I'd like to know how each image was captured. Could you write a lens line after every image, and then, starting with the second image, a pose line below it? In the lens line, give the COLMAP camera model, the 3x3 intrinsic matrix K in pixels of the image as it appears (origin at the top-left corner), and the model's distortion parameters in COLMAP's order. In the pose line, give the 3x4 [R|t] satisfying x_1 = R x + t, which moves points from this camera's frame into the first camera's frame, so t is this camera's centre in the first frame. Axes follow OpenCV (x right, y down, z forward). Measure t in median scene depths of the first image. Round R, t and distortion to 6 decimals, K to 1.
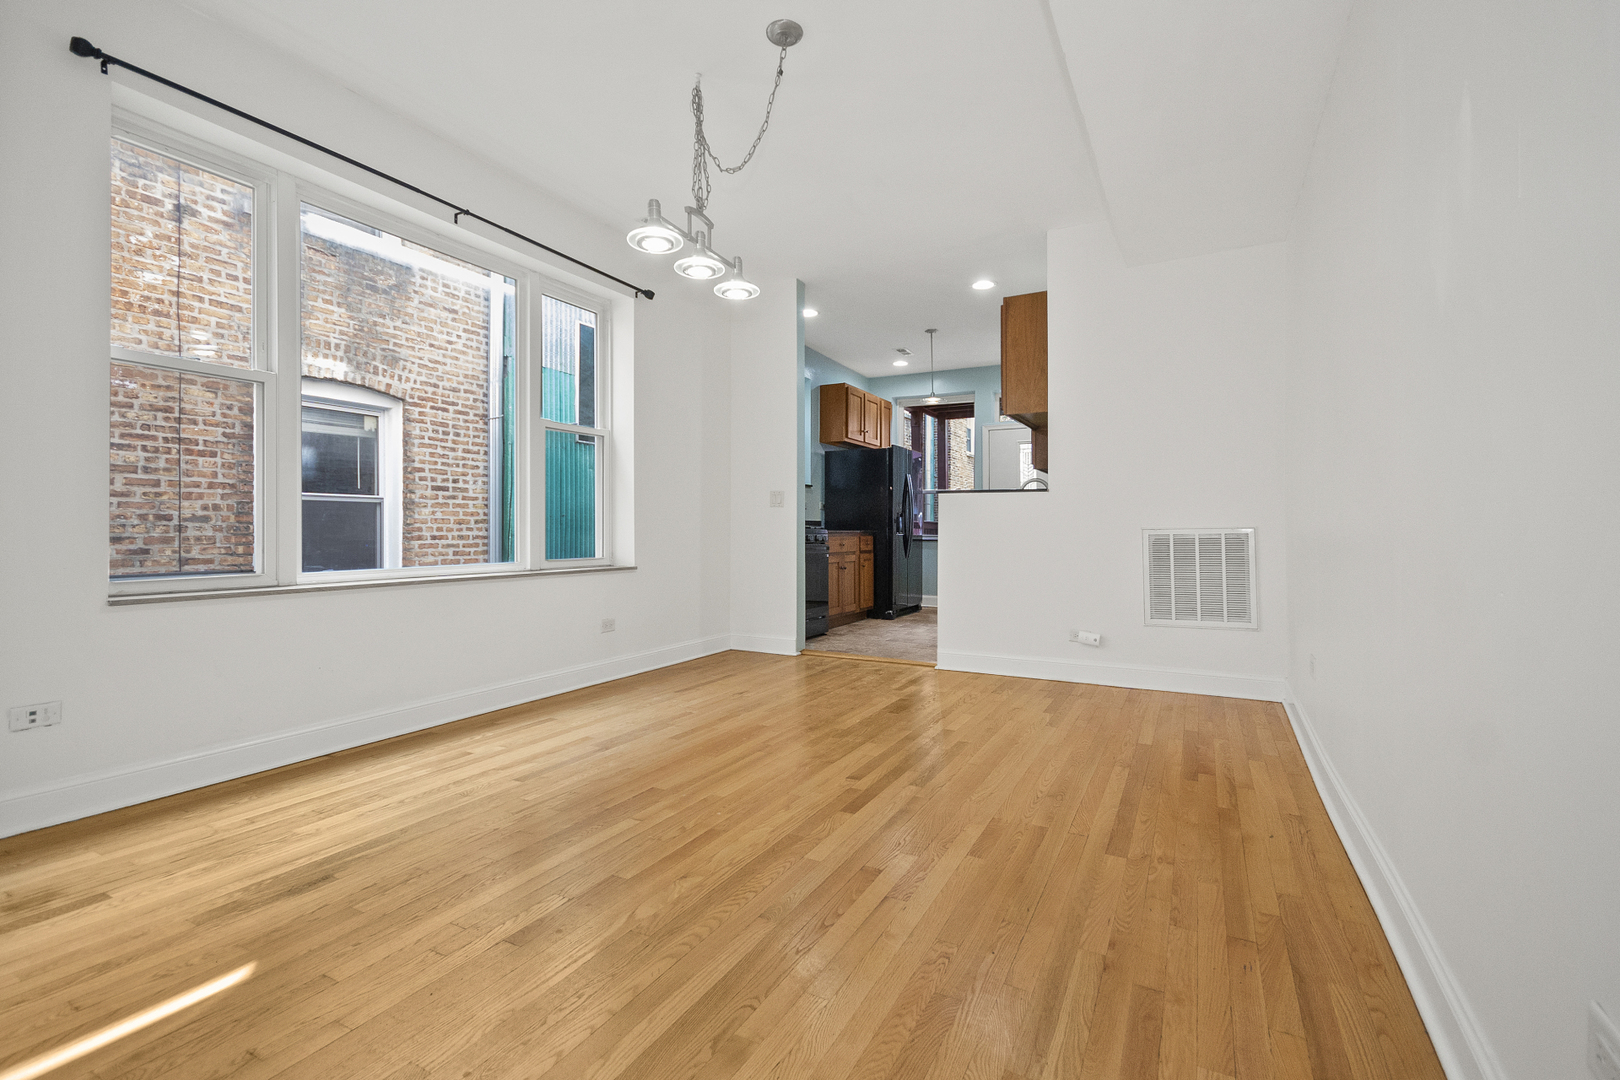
lens RADIAL K [[721.9, 0, 809.7], [0, 721.9, 532.1], [0, 0, 1]] dist [0.018088, -0.000349]
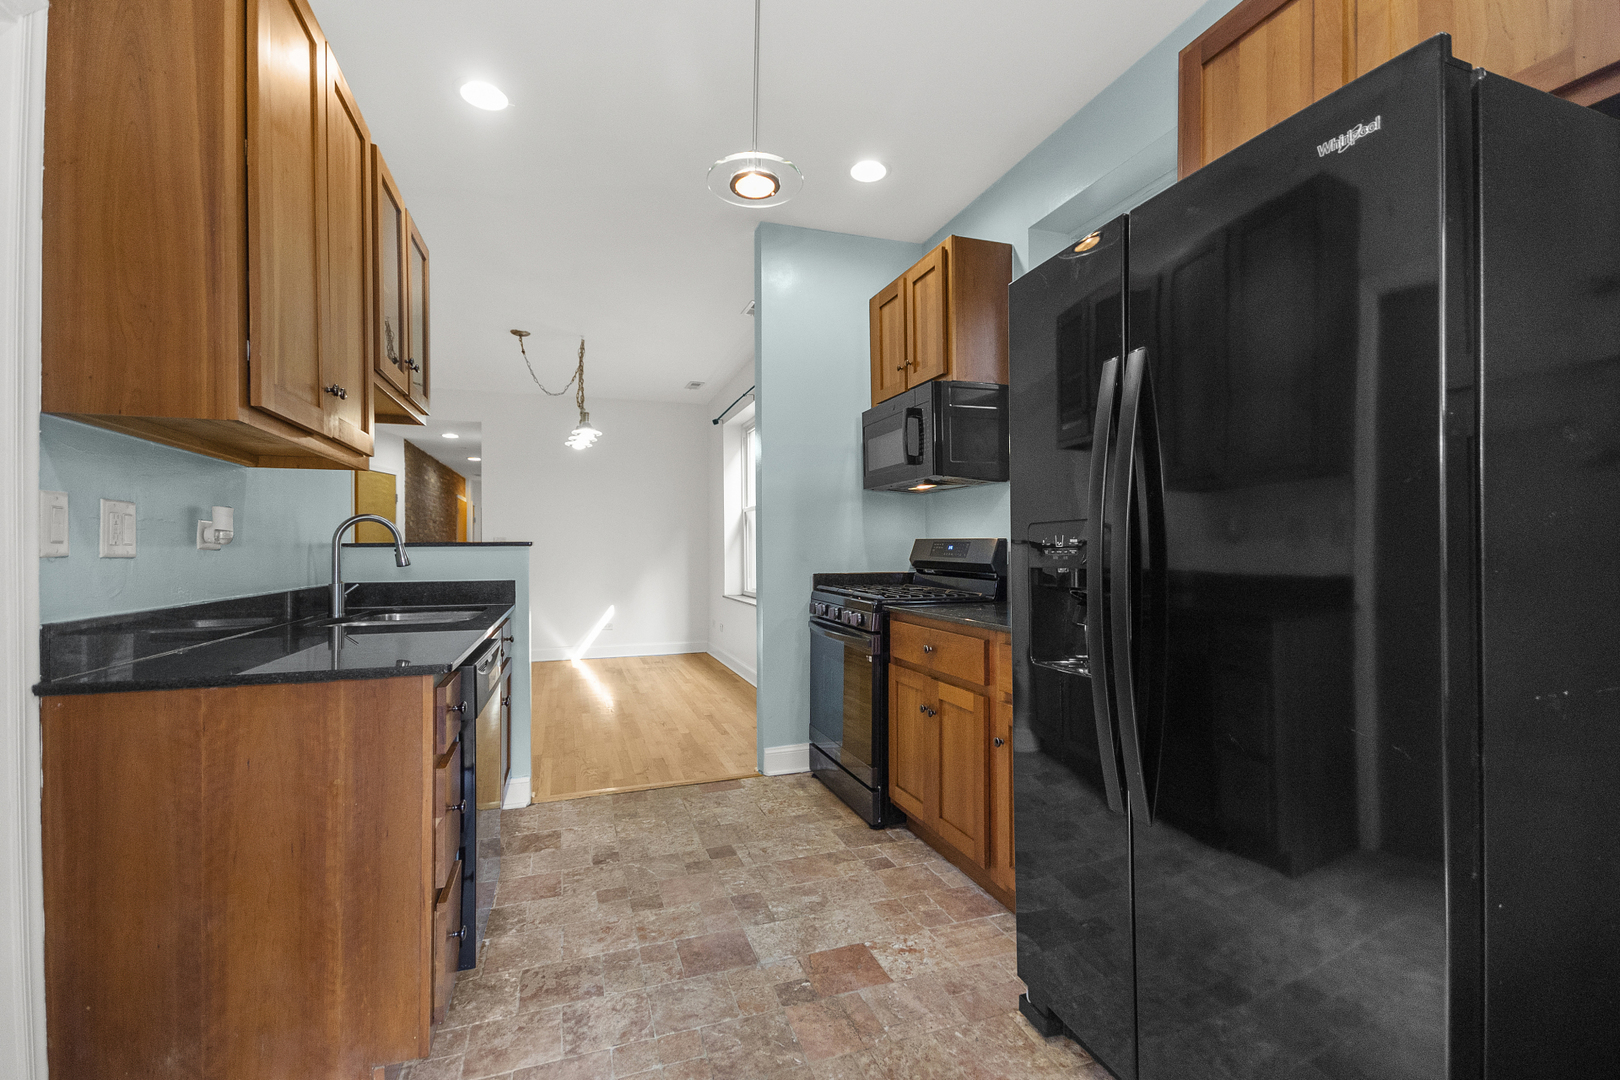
lens RADIAL K [[721.9, 0, 813.2], [0, 721.9, 538.6], [0, 0, 1]] dist [0.018088, -0.000349]
pose [[-0.676237, -0.005316, -0.736665, 0.920276], [0.003576, 0.999938, -0.010499, -0.099465], [0.736676, -0.009734, -0.676176, 3.038574]]
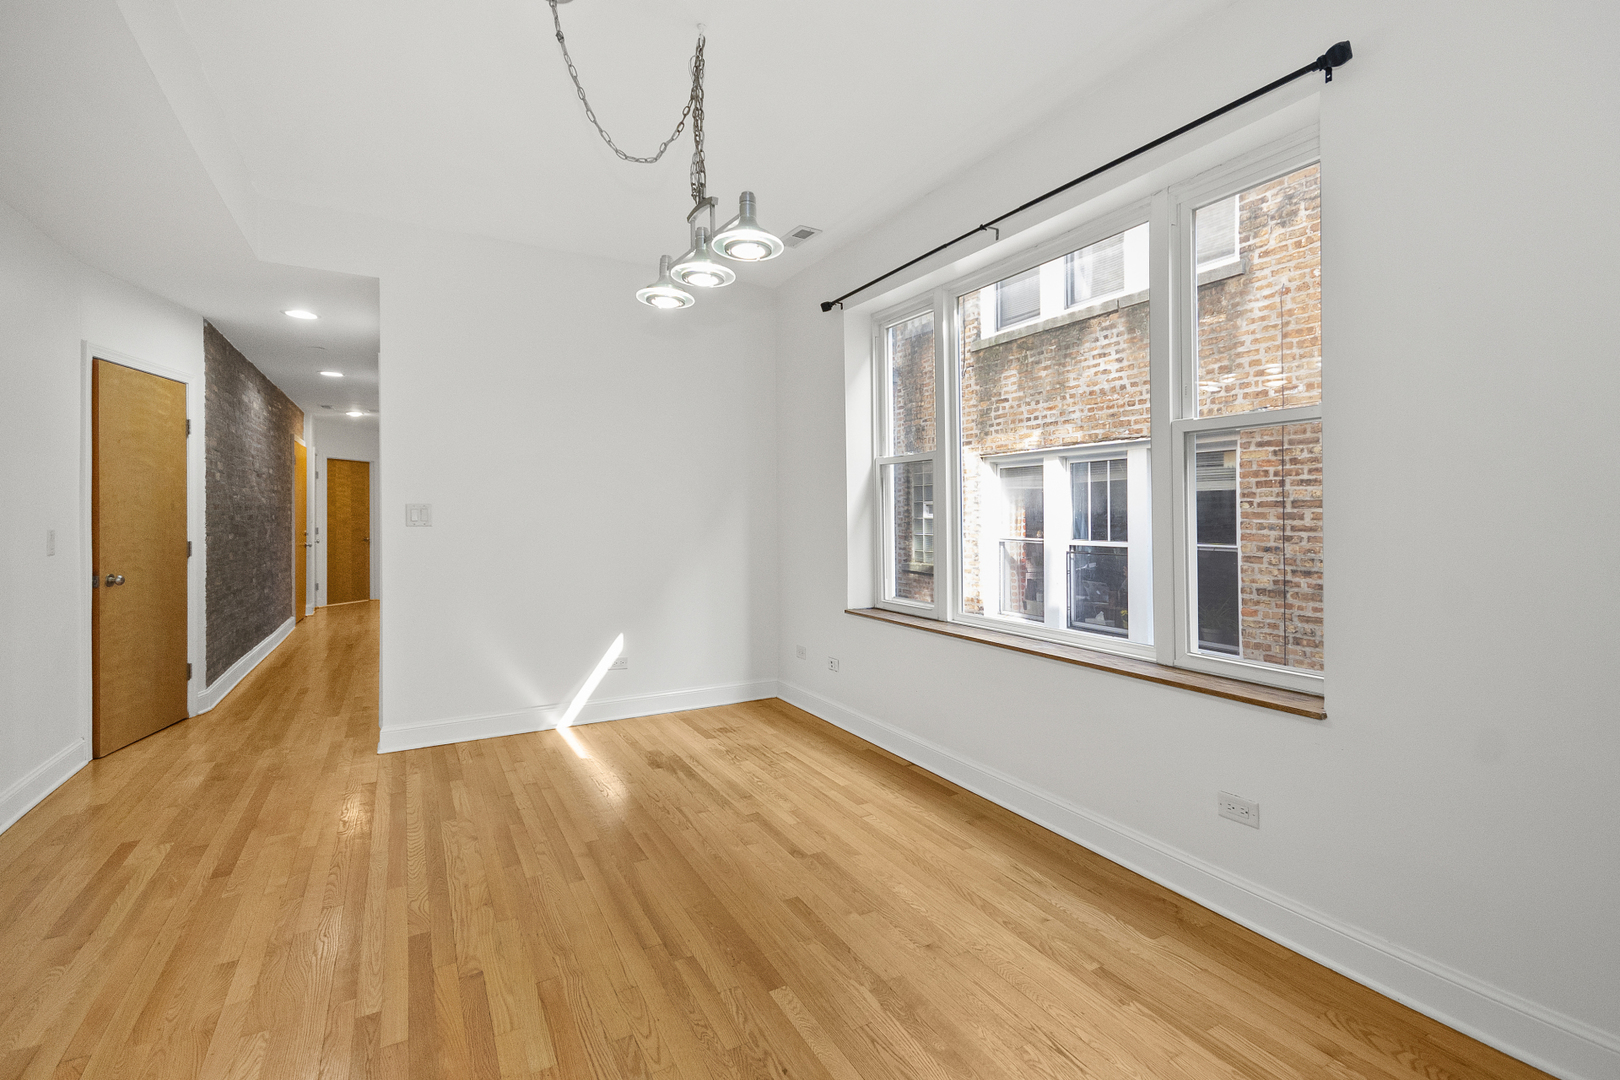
lens RADIAL K [[721.9, 0, 809.8], [0, 721.9, 521.9], [0, 0, 1]] dist [0.018088, -0.000349]
pose [[-0.525756, 0.004786, -0.850622, 0.507586], [-0.006582, 0.999931, 0.009694, -0.120128], [0.850610, 0.010696, -0.525688, 1.696935]]
